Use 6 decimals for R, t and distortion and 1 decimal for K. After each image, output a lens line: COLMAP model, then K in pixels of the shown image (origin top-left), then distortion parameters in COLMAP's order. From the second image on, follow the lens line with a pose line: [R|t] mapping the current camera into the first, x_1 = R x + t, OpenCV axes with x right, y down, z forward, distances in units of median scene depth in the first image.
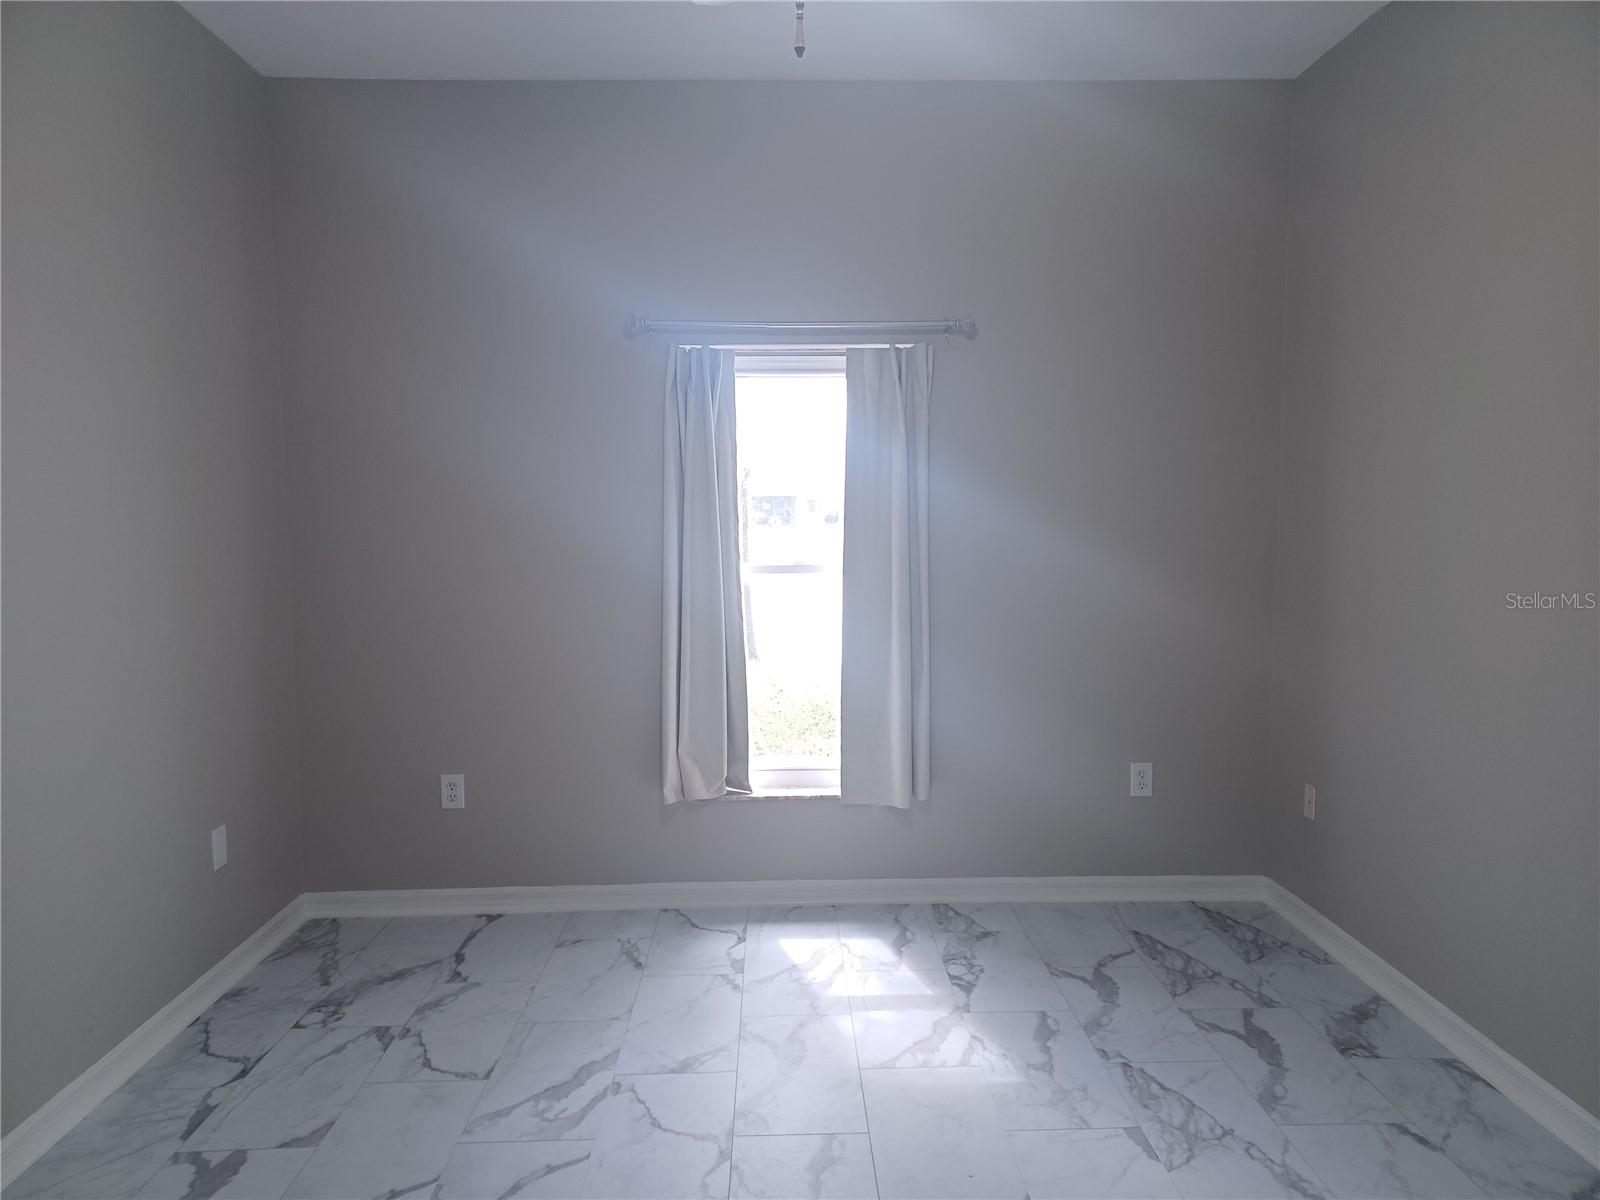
lens RADIAL K [[1150.9, 0, 804.4], [0, 1150.9, 608.1], [0, 0, 1]] dist [0.074805, -0.070065]
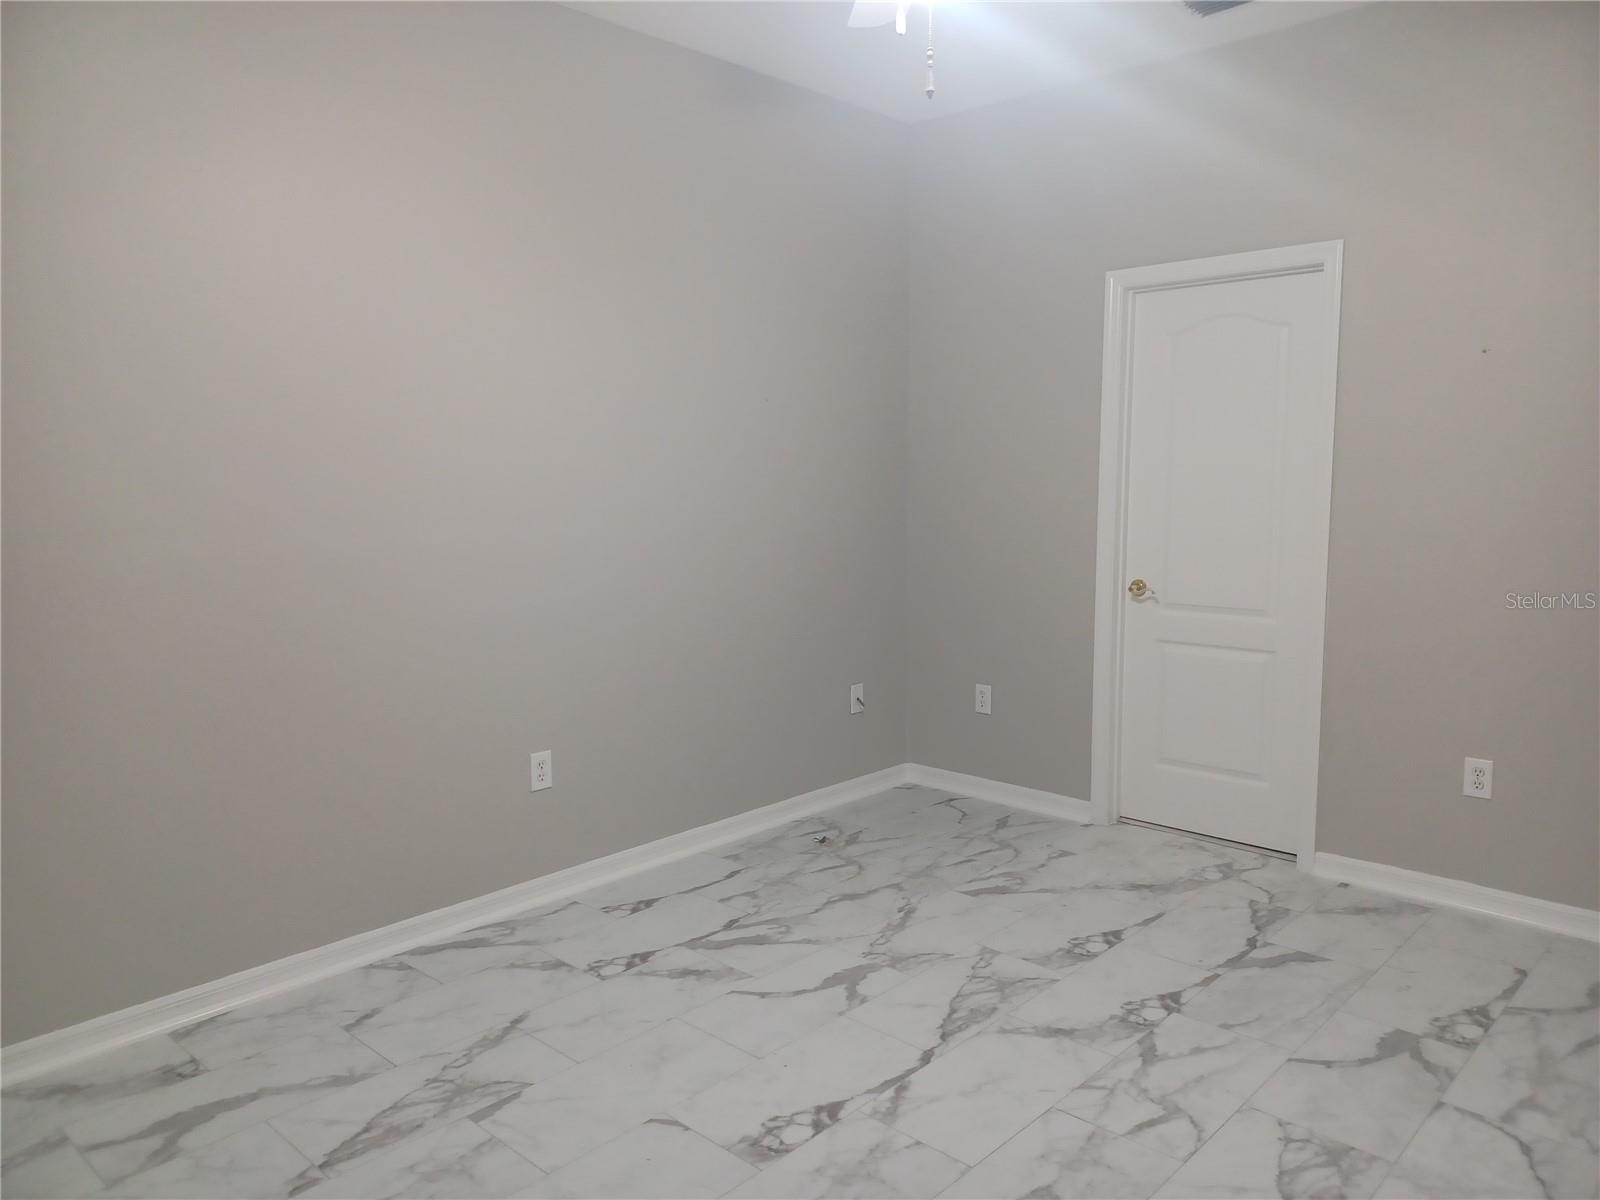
lens RADIAL K [[1155.1, 0, 807.8], [0, 1155.1, 606.3], [0, 0, 1]] dist [0.118399, -0.171918]
pose [[-0.715895, -0.073428, 0.694336, -0.434062], [0.074253, 0.980808, 0.180282, -0.095281], [-0.694248, 0.180620, -0.696704, 1.094618]]
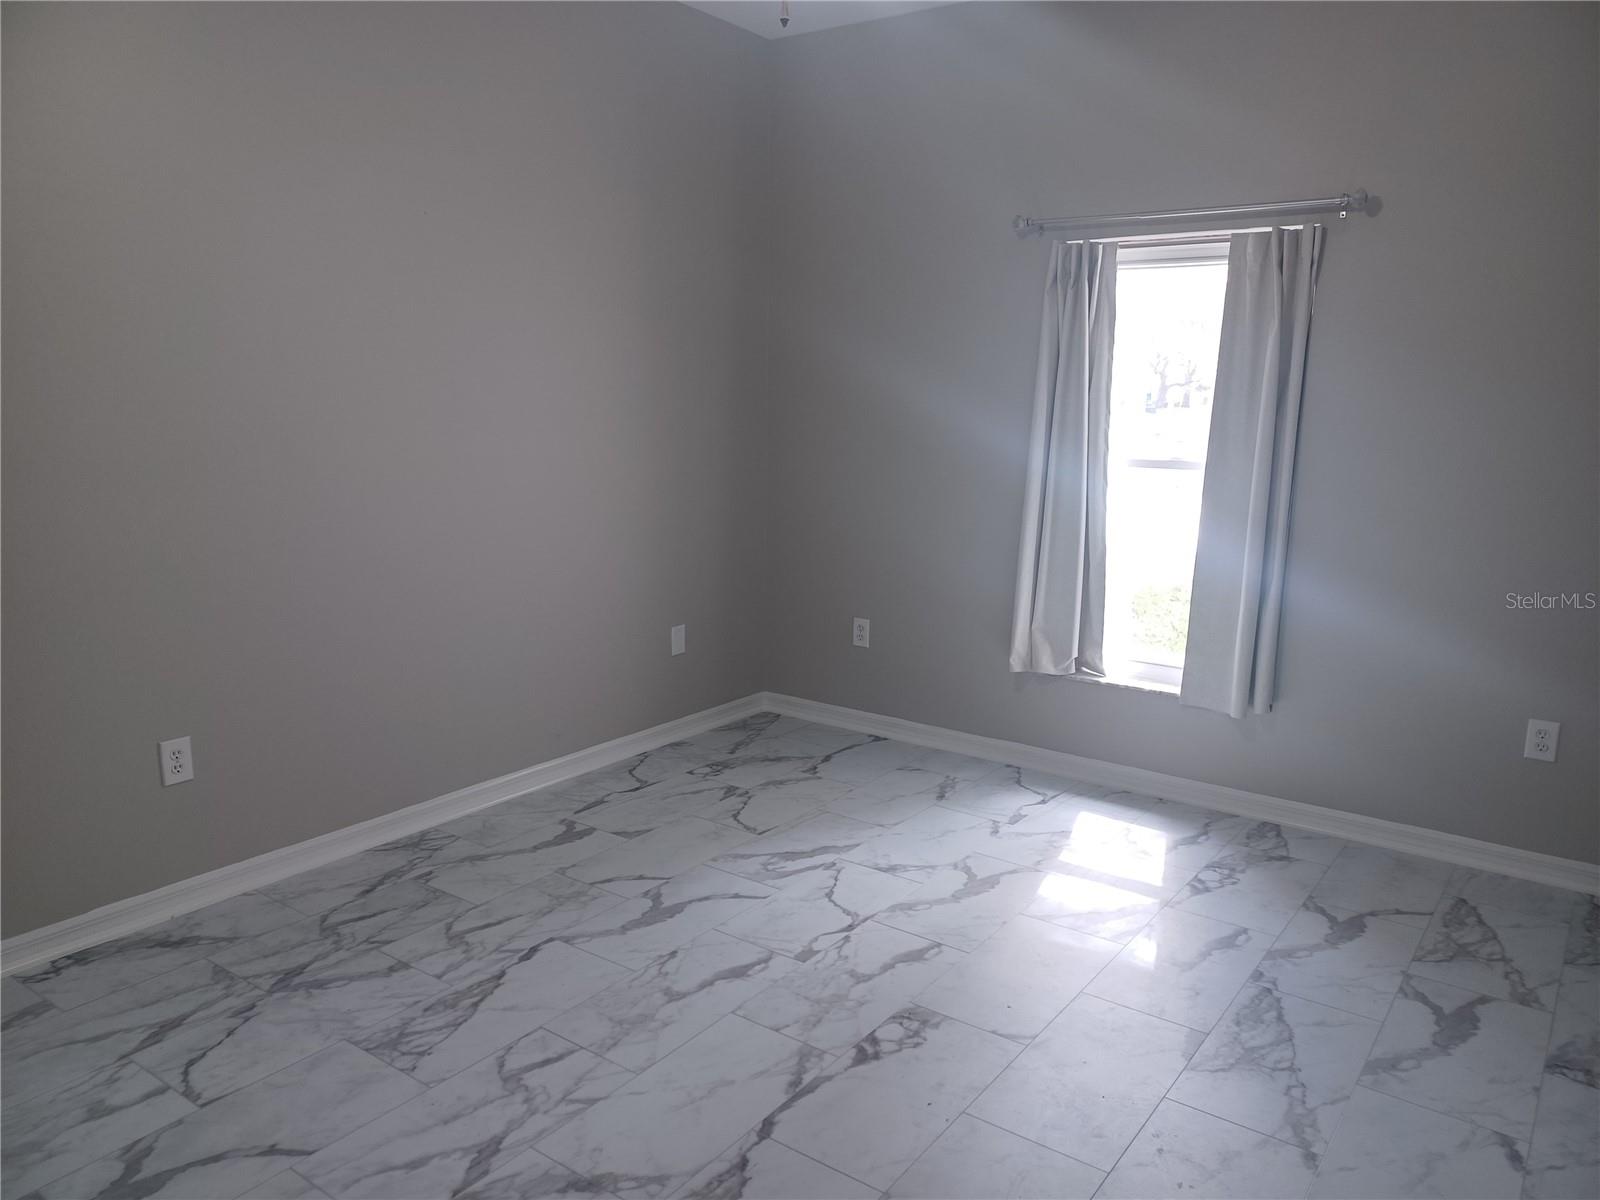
lens RADIAL K [[1147.1, 0, 807.8], [0, 1147.1, 612.9], [0, 0, 1]] dist [0.075540, -0.069808]
pose [[0.793578, 0.137688, -0.592685, 0.434834], [-0.077618, 0.989010, 0.125832, -0.010663], [0.603497, -0.053854, 0.795544, 0.010804]]
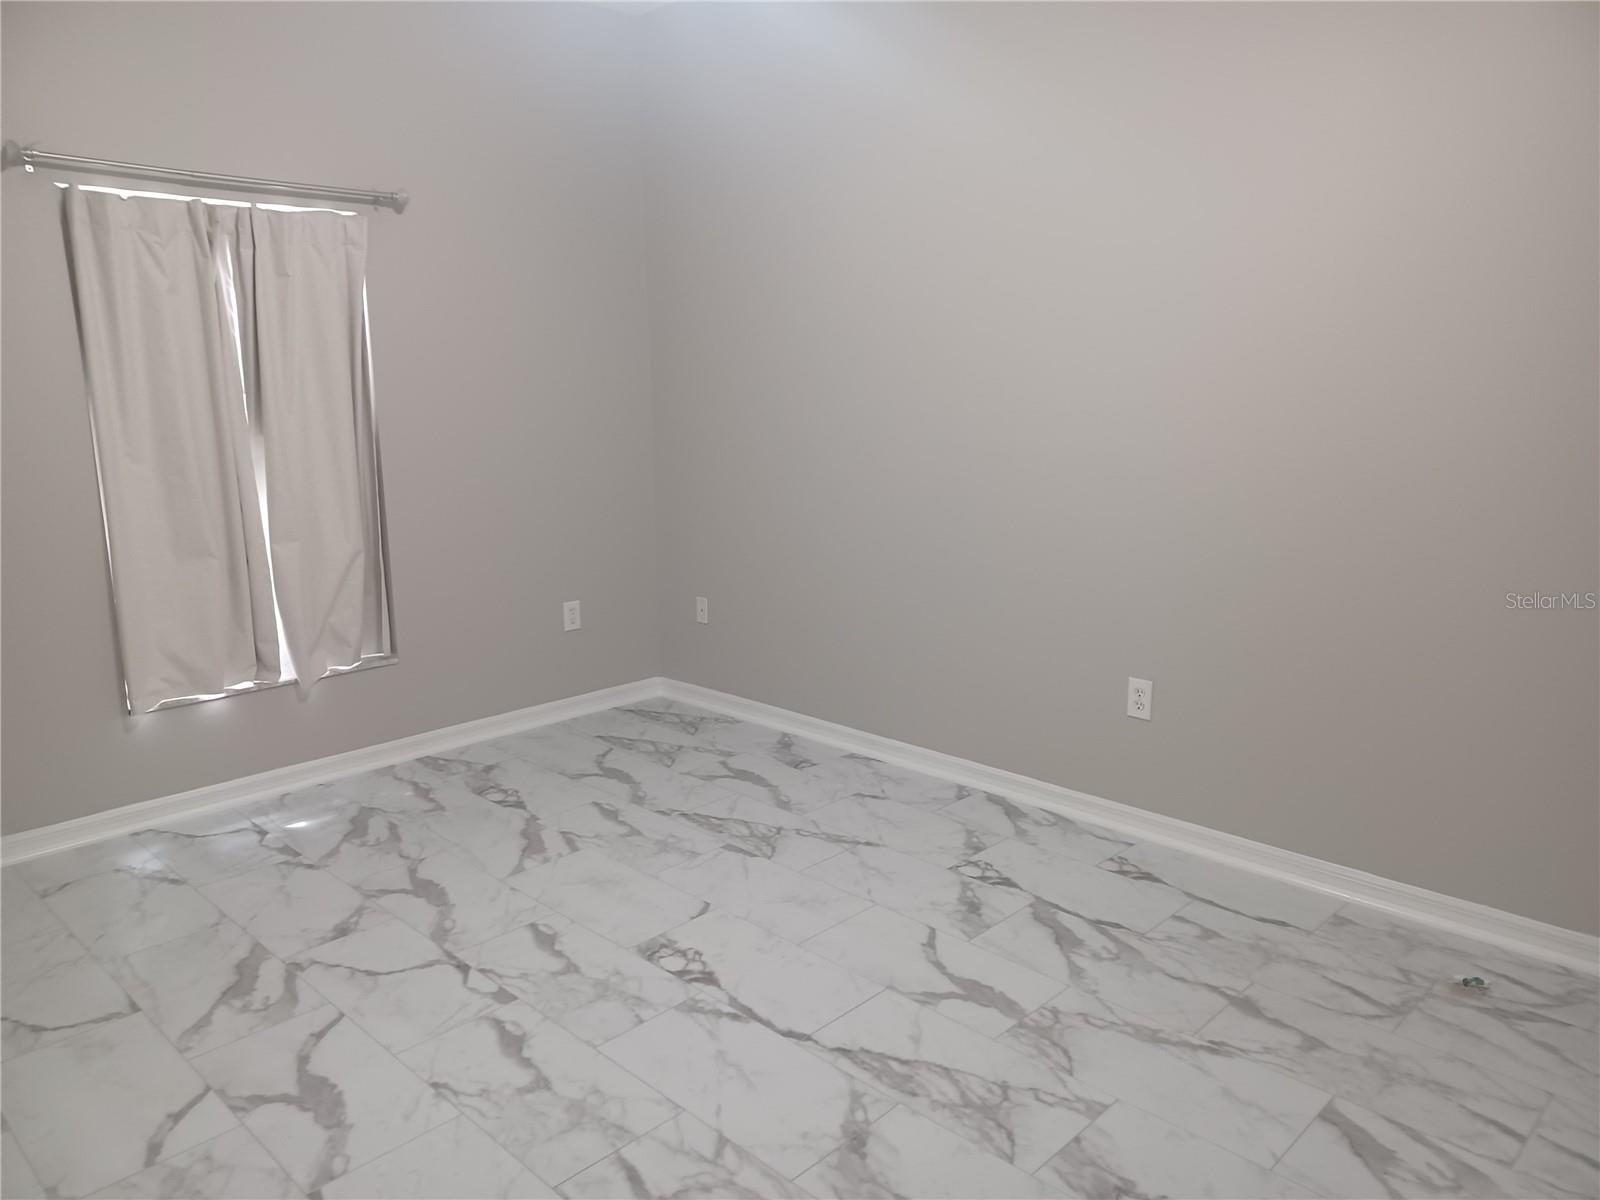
lens RADIAL K [[1154.1, 0, 805.6], [0, 1154.1, 609.0], [0, 0, 1]] dist [0.077918, -0.082156]
pose [[0.718920, -0.139494, 0.680952, -0.412541], [0.065832, 0.988917, 0.133078, 0.000112], [-0.691969, -0.050844, 0.720135, -0.015033]]
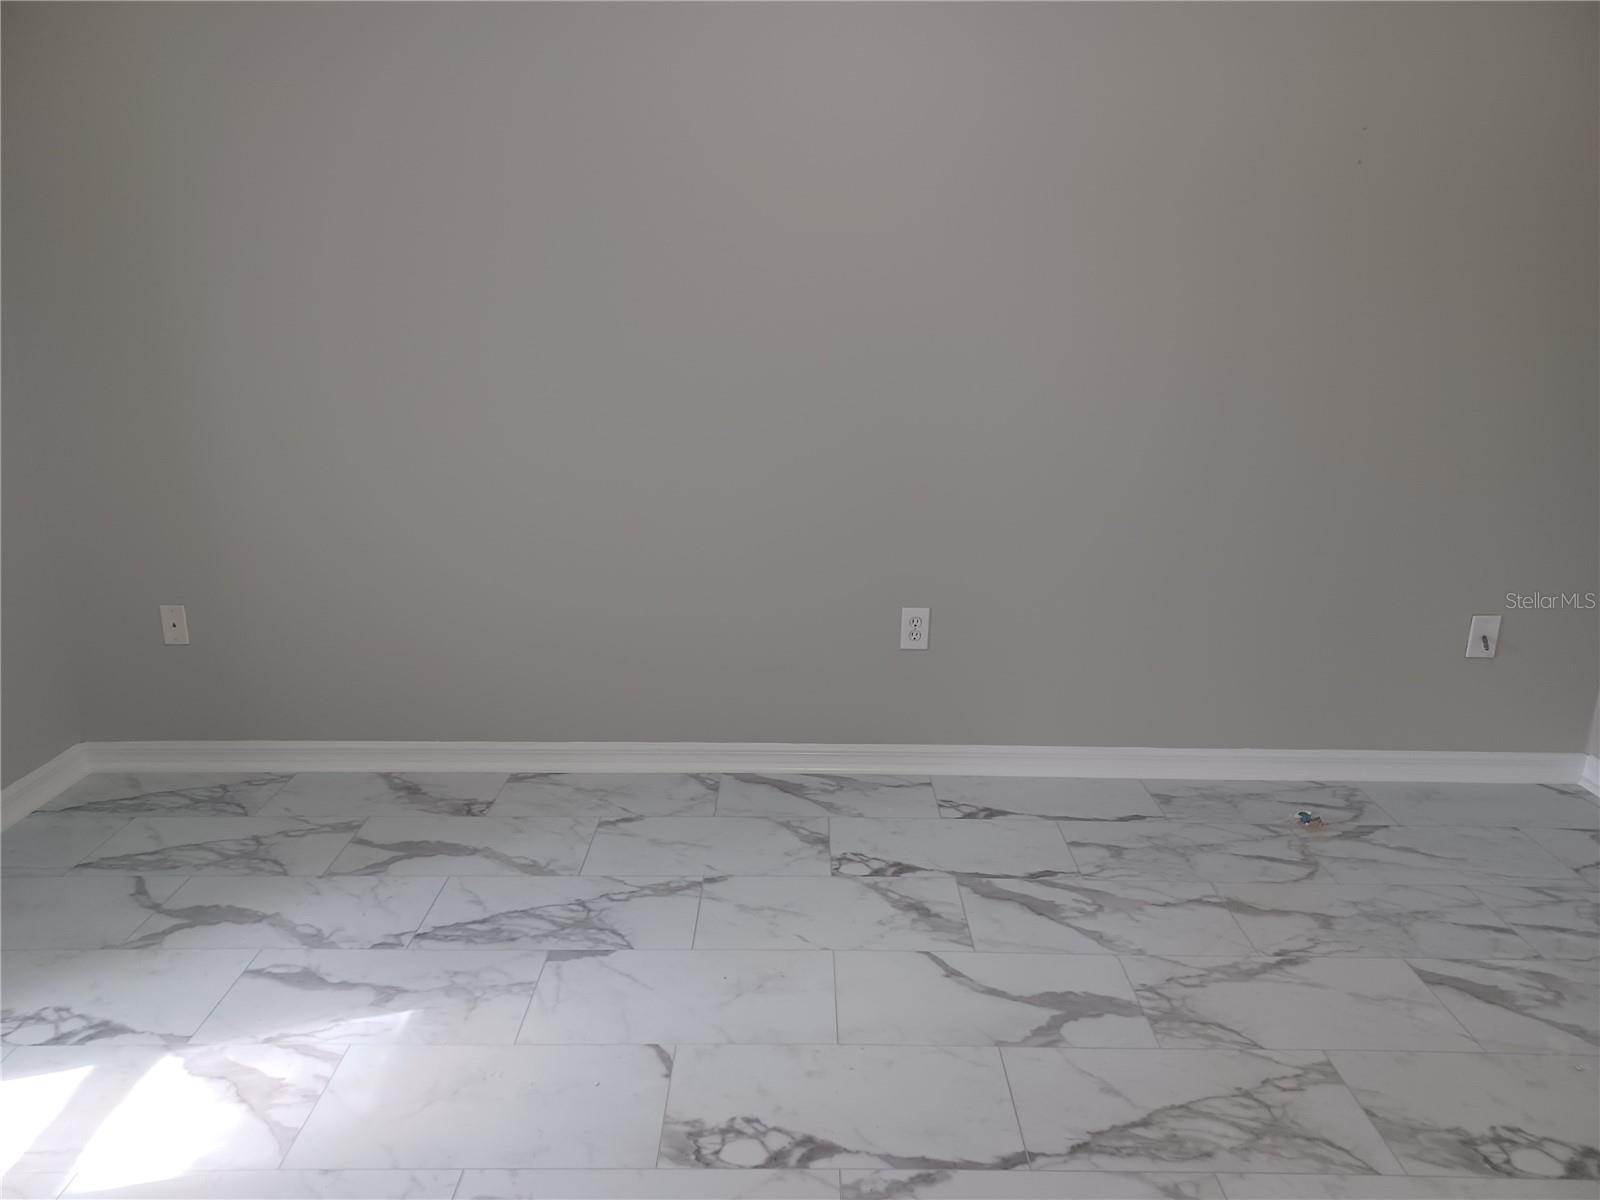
lens RADIAL K [[1154.1, 0, 805.6], [0, 1154.1, 609.0], [0, 0, 1]] dist [0.077918, -0.082156]
pose [[0.021810, -0.267375, 0.963346, -0.413733], [0.078246, 0.961076, 0.264973, -0.037043], [-0.996695, 0.069599, 0.041882, 0.575776]]
